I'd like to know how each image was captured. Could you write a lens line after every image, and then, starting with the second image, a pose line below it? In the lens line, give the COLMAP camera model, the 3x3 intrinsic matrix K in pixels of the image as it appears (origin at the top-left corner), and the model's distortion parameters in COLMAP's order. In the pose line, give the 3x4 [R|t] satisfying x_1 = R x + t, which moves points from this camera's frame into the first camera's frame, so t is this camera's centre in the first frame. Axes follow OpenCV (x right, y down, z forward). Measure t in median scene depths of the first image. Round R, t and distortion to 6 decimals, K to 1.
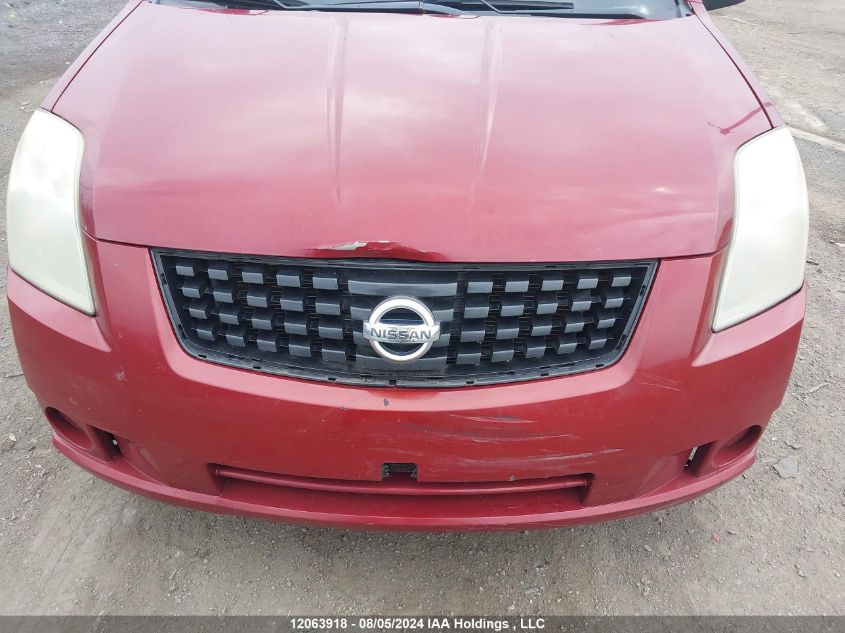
lens RADIAL K [[627.2, 0, 427.5], [0, 627.2, 317.4], [0, 0, 1]] dist [0.066708, -0.081220]
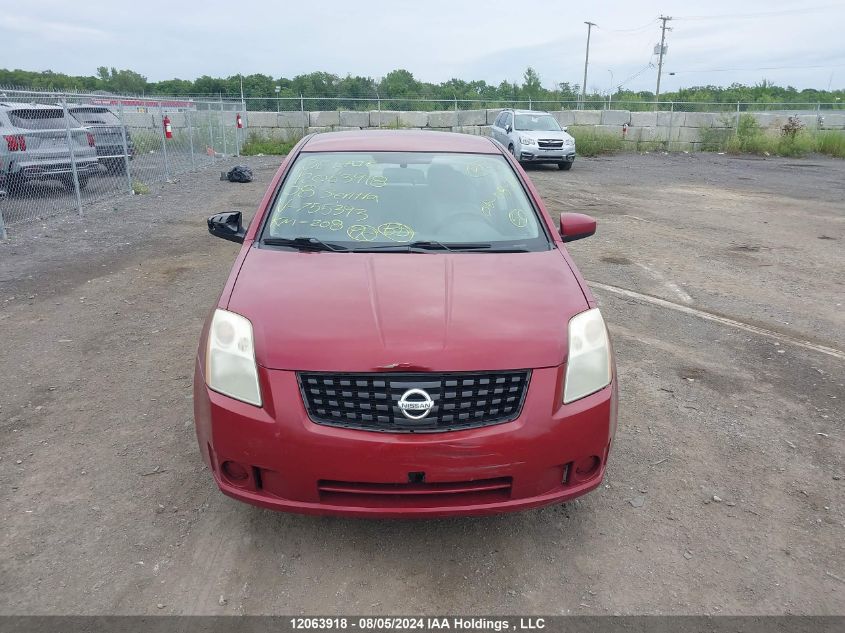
lens RADIAL K [[627.2, 0, 427.5], [0, 627.2, 317.4], [0, 0, 1]] dist [0.066708, -0.081220]
pose [[0.997166, -0.027018, 0.070211, -0.140207], [0.044752, 0.963230, -0.264923, 0.294567], [-0.060472, 0.267315, 0.961710, -1.107474]]
